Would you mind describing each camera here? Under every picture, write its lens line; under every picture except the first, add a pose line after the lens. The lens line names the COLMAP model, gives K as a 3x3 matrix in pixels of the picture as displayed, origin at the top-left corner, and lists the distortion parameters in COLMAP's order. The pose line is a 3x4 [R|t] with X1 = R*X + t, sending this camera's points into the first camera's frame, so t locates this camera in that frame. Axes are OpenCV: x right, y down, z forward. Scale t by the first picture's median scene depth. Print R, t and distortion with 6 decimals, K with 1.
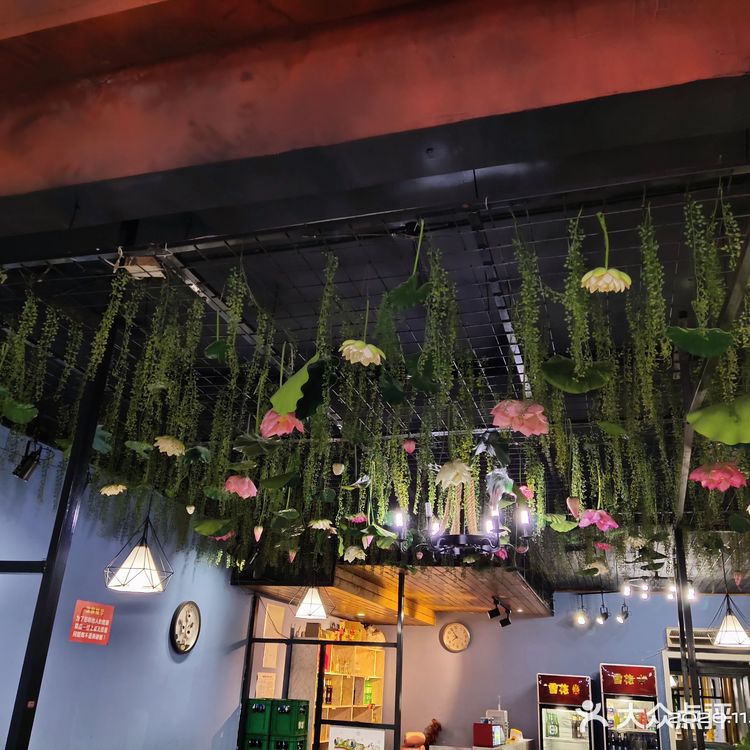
lens RADIAL K [[734.2, 0, 375.0], [0, 734.2, 375.0], [0, 0, 1]] dist [0.118943, -0.167710]
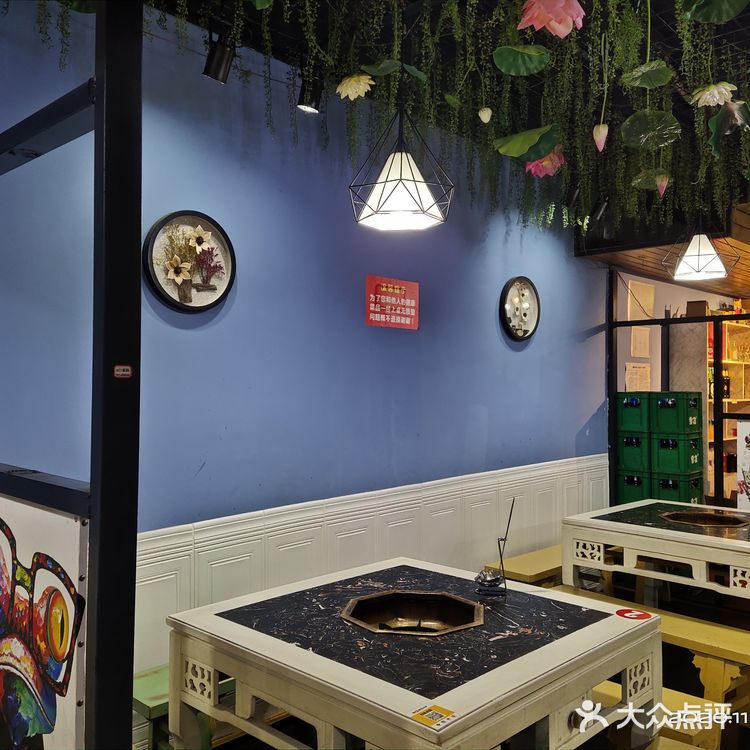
lens RADIAL K [[734.2, 0, 375.0], [0, 734.2, 375.0], [0, 0, 1]] dist [0.118943, -0.167710]
pose [[0.889418, -0.049959, -0.454357, -0.041655], [0.209590, 0.927930, 0.308250, 0.129180], [0.406211, -0.369392, 0.835788, 0.262913]]
